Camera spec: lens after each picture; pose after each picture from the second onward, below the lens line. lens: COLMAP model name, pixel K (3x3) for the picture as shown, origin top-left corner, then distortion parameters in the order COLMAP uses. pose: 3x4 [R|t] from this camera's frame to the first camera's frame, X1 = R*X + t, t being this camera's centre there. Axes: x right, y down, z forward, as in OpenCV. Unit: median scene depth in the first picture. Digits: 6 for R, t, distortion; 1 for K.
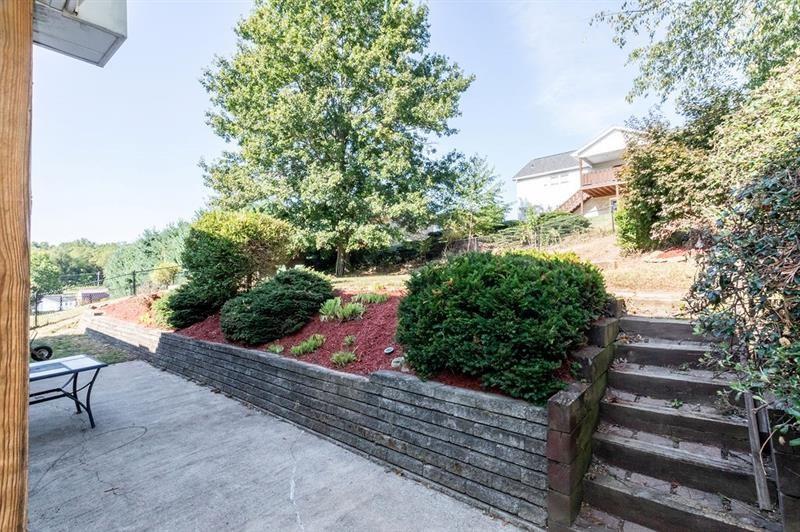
lens RADIAL K [[378.4, 0, 391.2], [0, 378.4, 265.8], [0, 0, 1]] dist [0.001579, 0.000525]
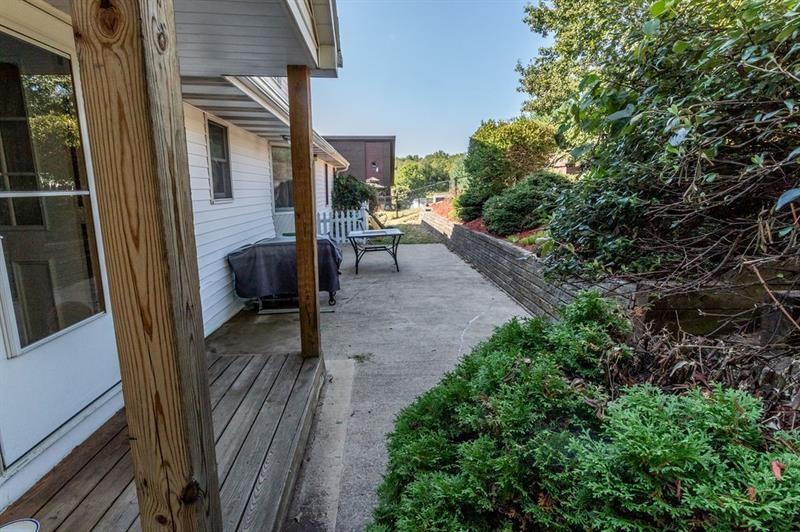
lens RADIAL K [[378.4, 0, 391.2], [0, 378.4, 265.8], [0, 0, 1]] dist [0.001579, 0.000525]
pose [[0.709109, 0.162136, -0.686204, 0.198552], [0.006645, 0.971623, 0.236441, 0.010361], [0.705068, -0.172222, 0.687909, -0.090041]]
